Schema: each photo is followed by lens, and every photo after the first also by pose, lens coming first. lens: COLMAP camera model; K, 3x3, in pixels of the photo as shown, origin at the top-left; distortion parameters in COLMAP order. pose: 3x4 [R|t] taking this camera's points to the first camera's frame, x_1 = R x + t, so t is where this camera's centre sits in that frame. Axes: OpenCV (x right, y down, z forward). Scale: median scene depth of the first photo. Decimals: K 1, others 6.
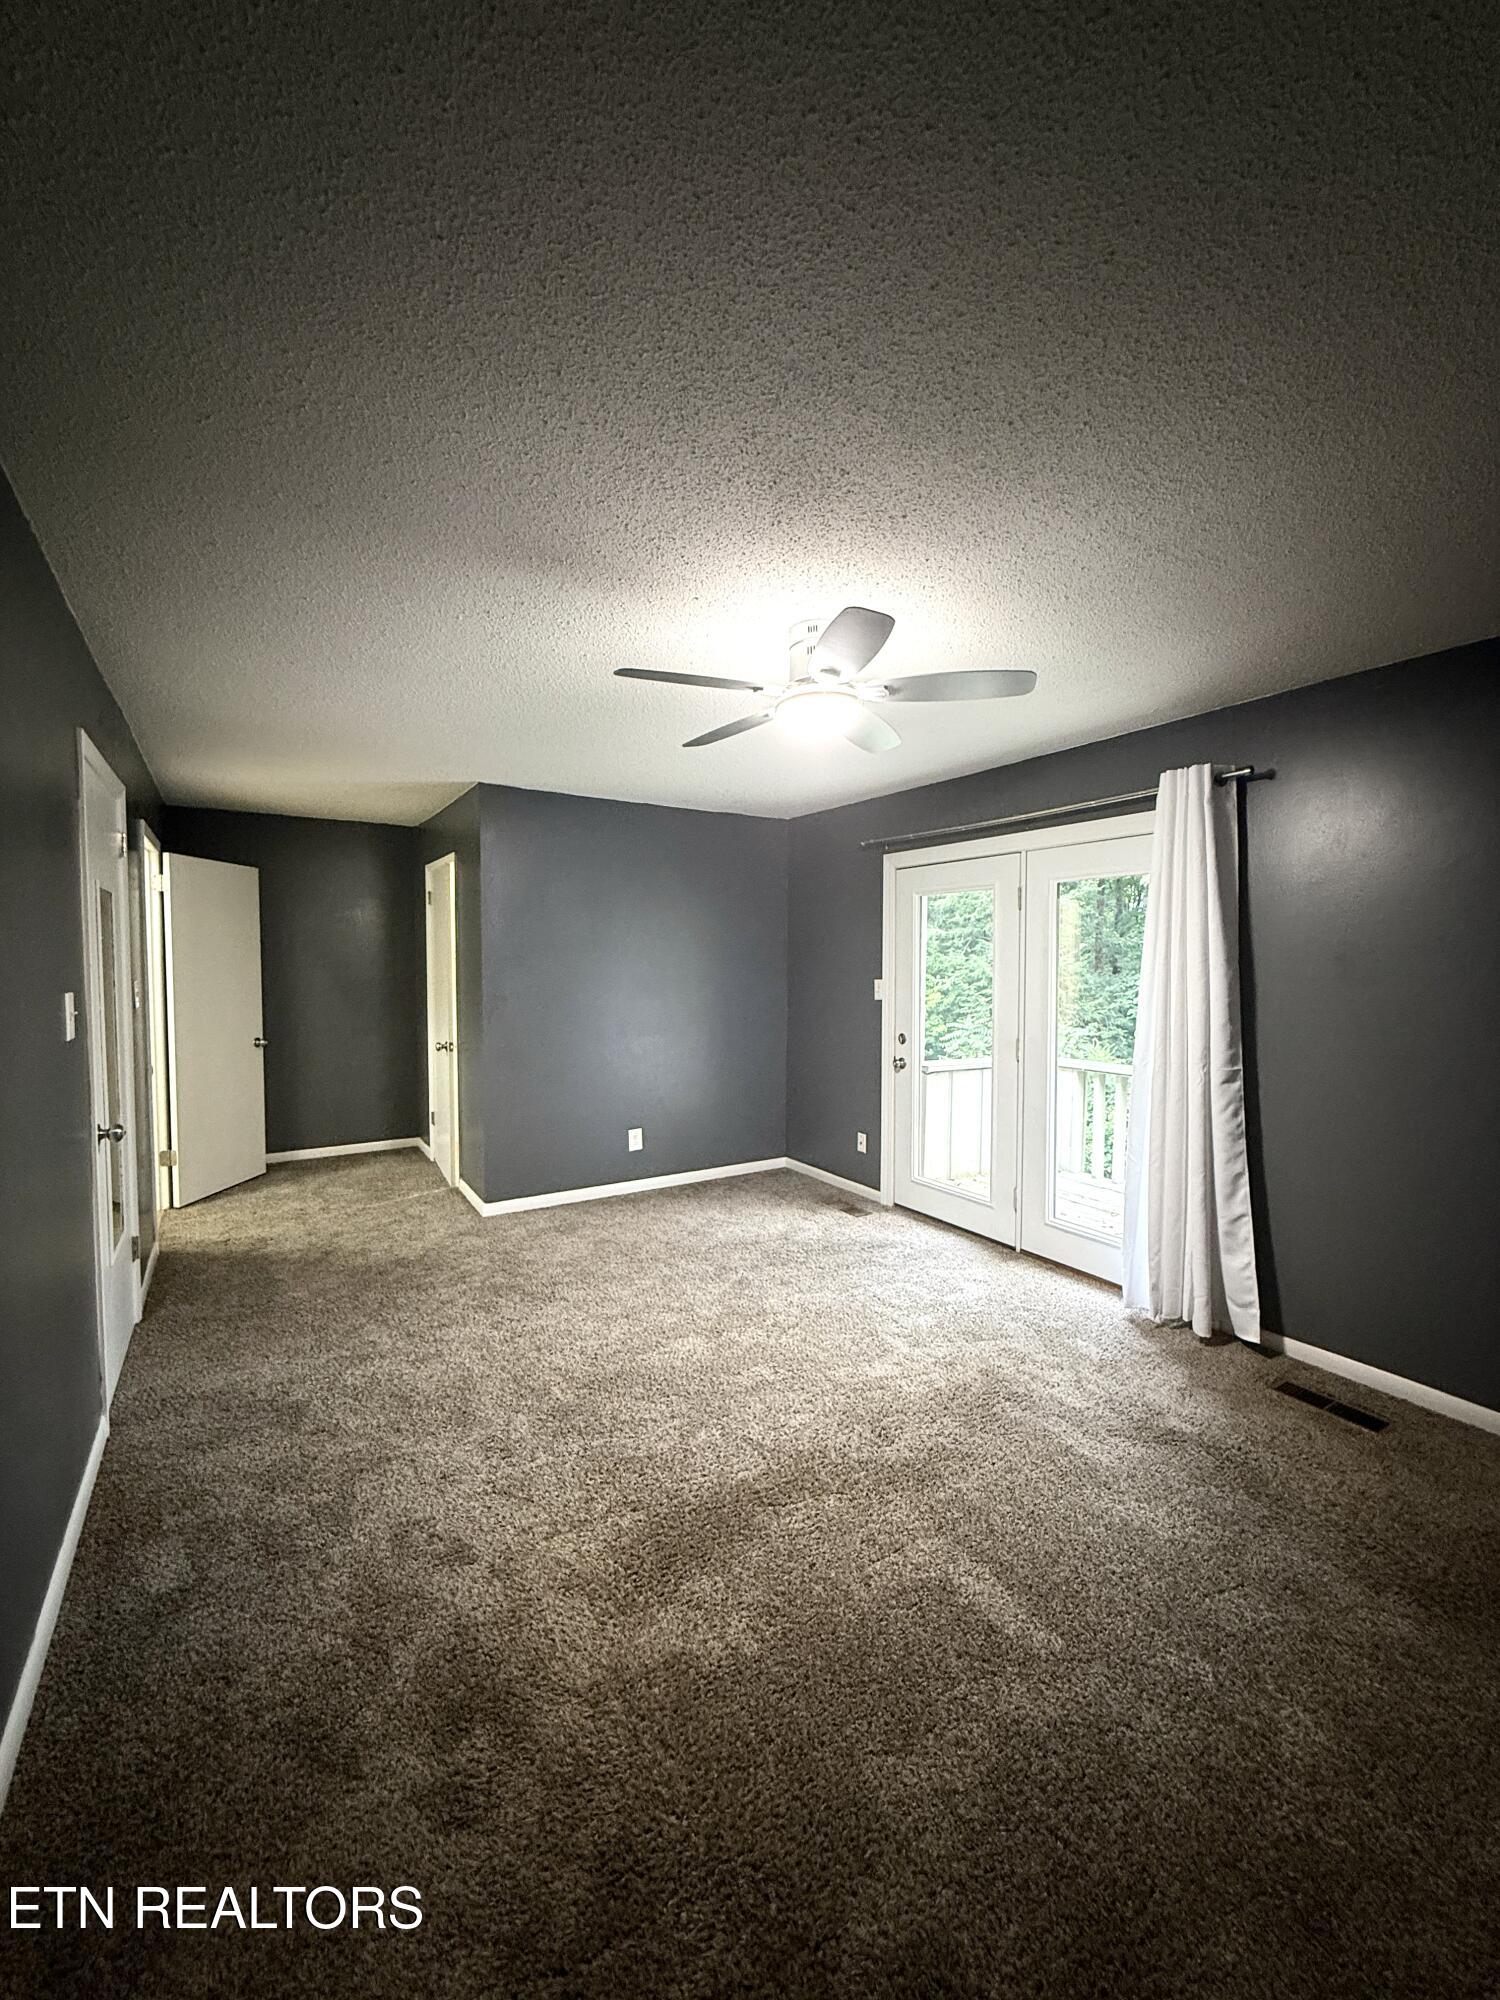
lens RADIAL K [[786.2, 0, 750.0], [0, 786.2, 1000.0], [0, 0, 1]] dist [-0.001246, -0.000072]
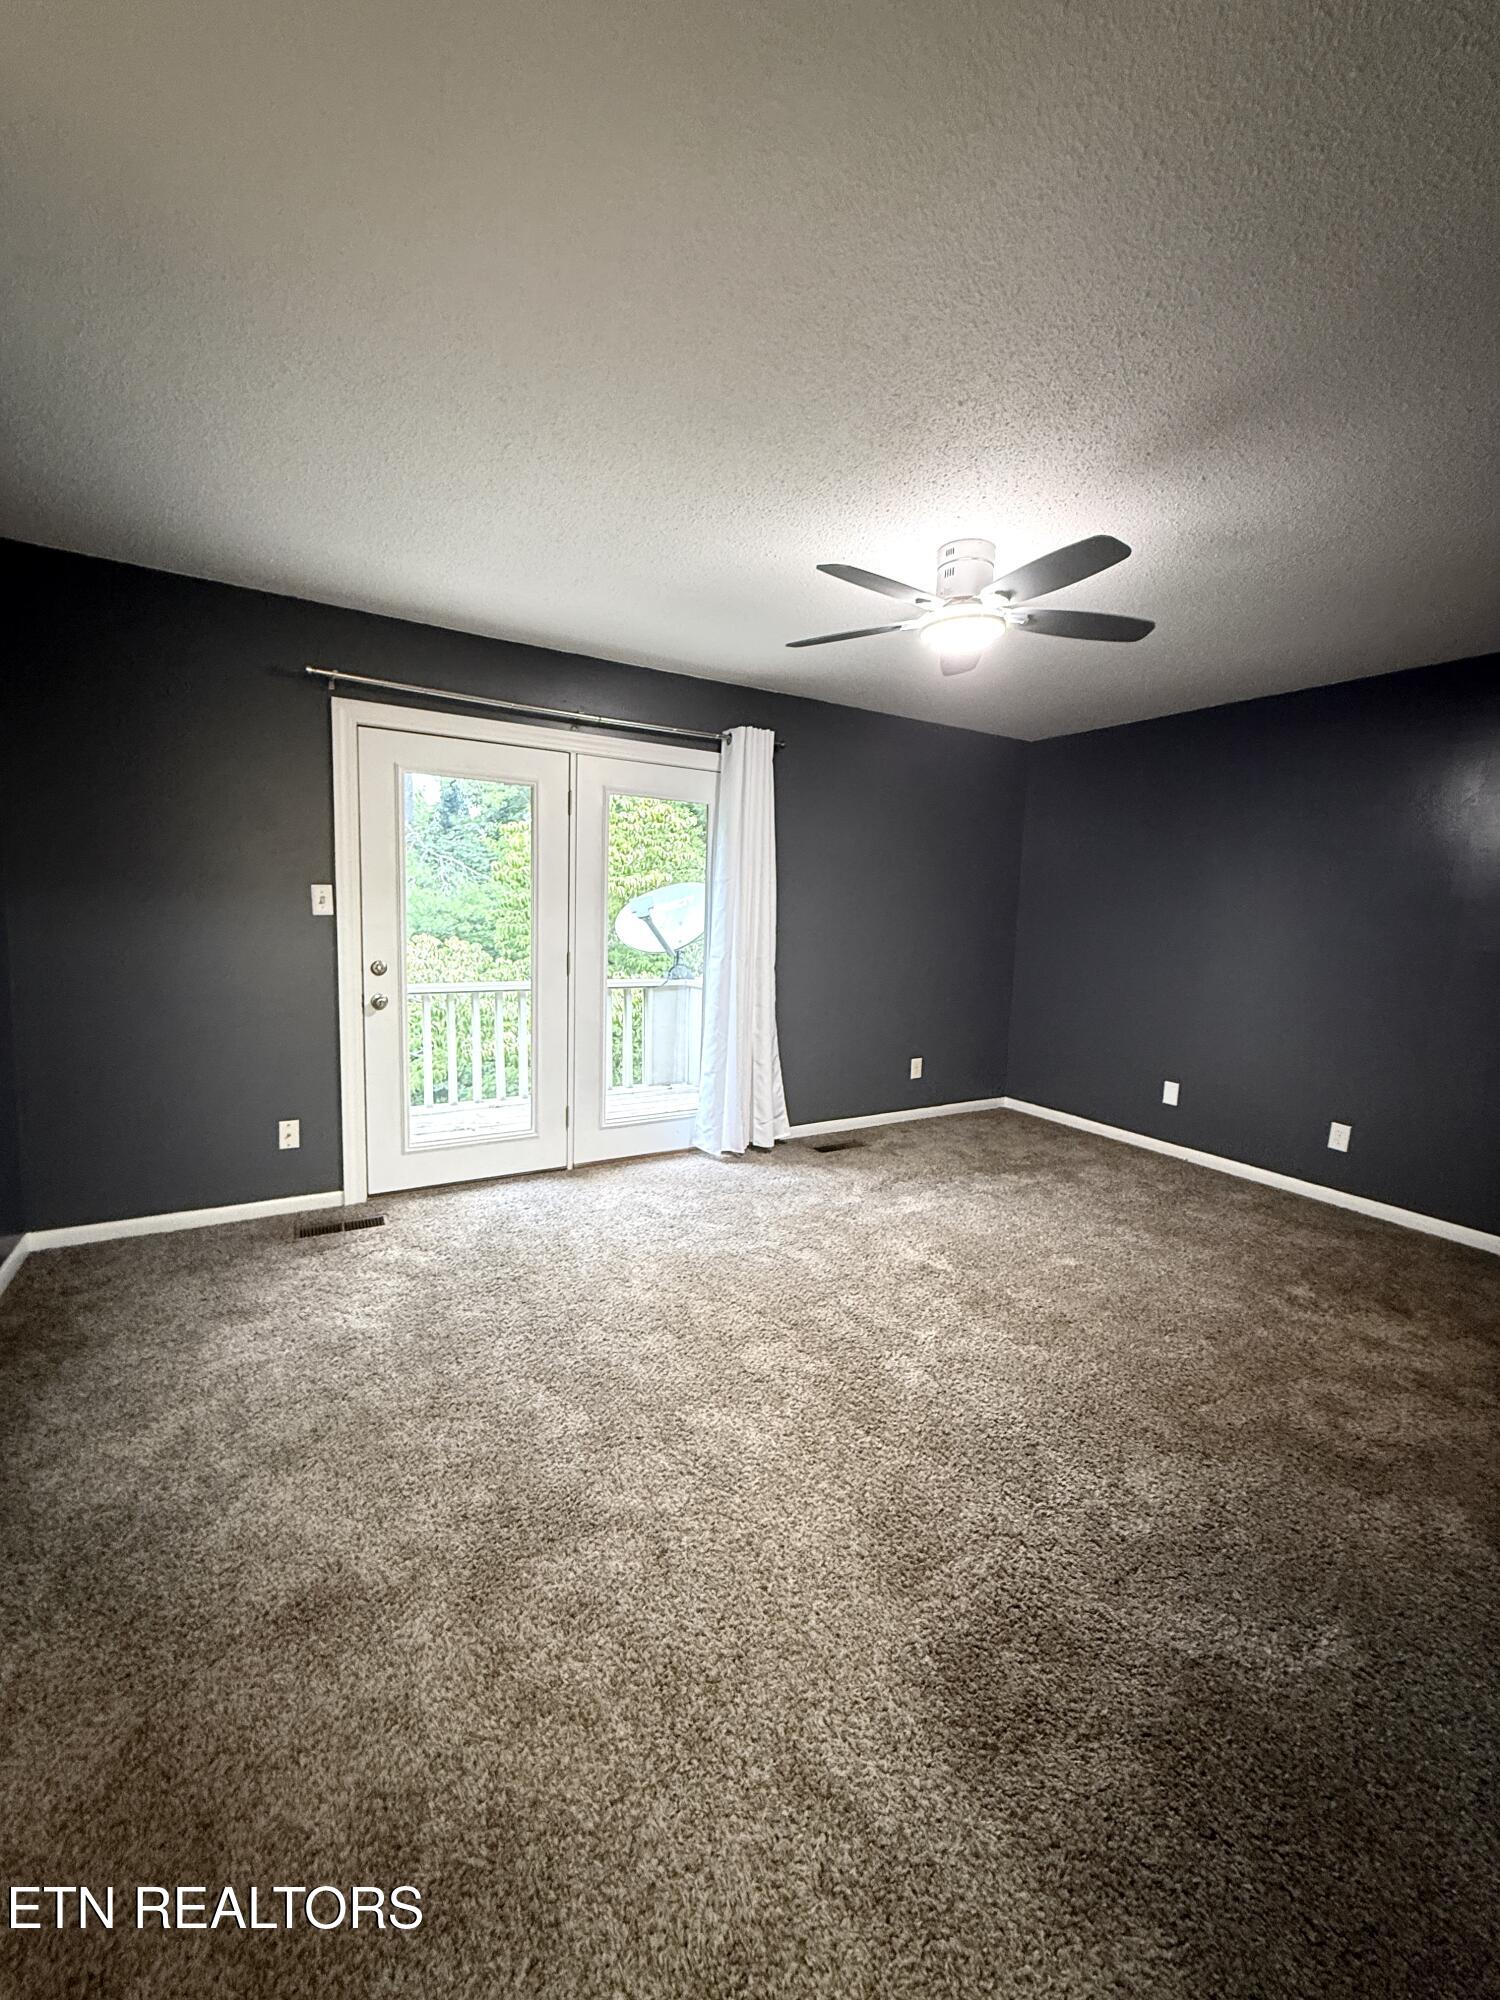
lens RADIAL K [[805.2, 0, 750.0], [0, 805.2, 1000.0], [0, 0, 1]] dist [0.001613, 0.000087]
pose [[0.034235, -0.119799, 0.992208, -0.579740], [0.012840, 0.992760, 0.119423, -0.007082], [-0.999331, 0.008651, 0.035525, 0.683618]]
